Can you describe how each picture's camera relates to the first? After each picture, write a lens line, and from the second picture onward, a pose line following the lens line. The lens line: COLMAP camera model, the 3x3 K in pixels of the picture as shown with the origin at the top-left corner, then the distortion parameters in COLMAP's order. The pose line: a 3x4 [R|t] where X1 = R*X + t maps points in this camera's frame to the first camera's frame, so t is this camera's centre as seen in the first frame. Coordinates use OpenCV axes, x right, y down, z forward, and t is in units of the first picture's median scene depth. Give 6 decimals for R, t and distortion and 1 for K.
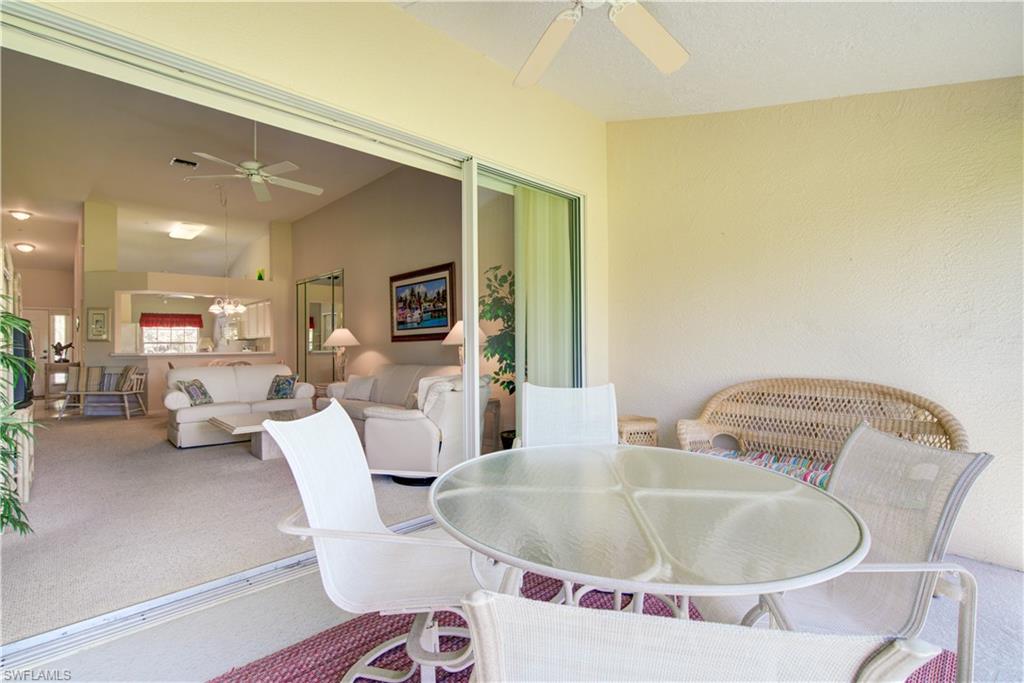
lens RADIAL K [[478.5, 0, 514.4], [0, 478.5, 336.8], [0, 0, 1]] dist [0.007718, -0.005033]
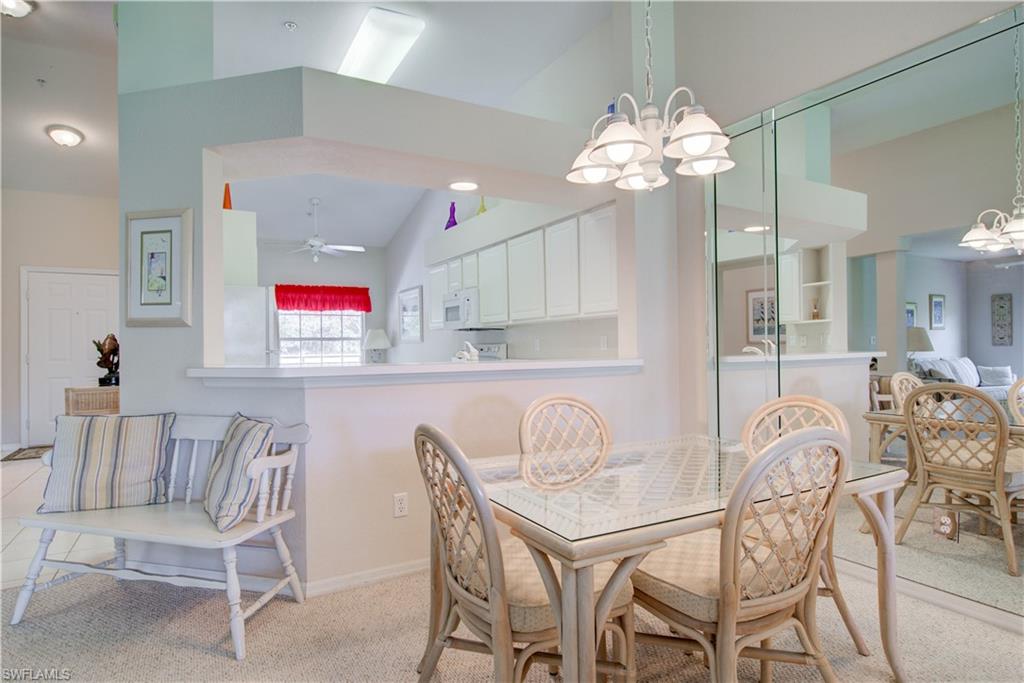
lens RADIAL K [[557.9, 0, 508.8], [0, 557.9, 337.7], [0, 0, 1]] dist [0.004141, -0.000152]
pose [[0.967032, -0.003197, -0.254635, -0.337275], [0.004296, 0.999984, 0.003757, 0.009684], [0.254618, -0.004727, 0.967030, 0.425025]]
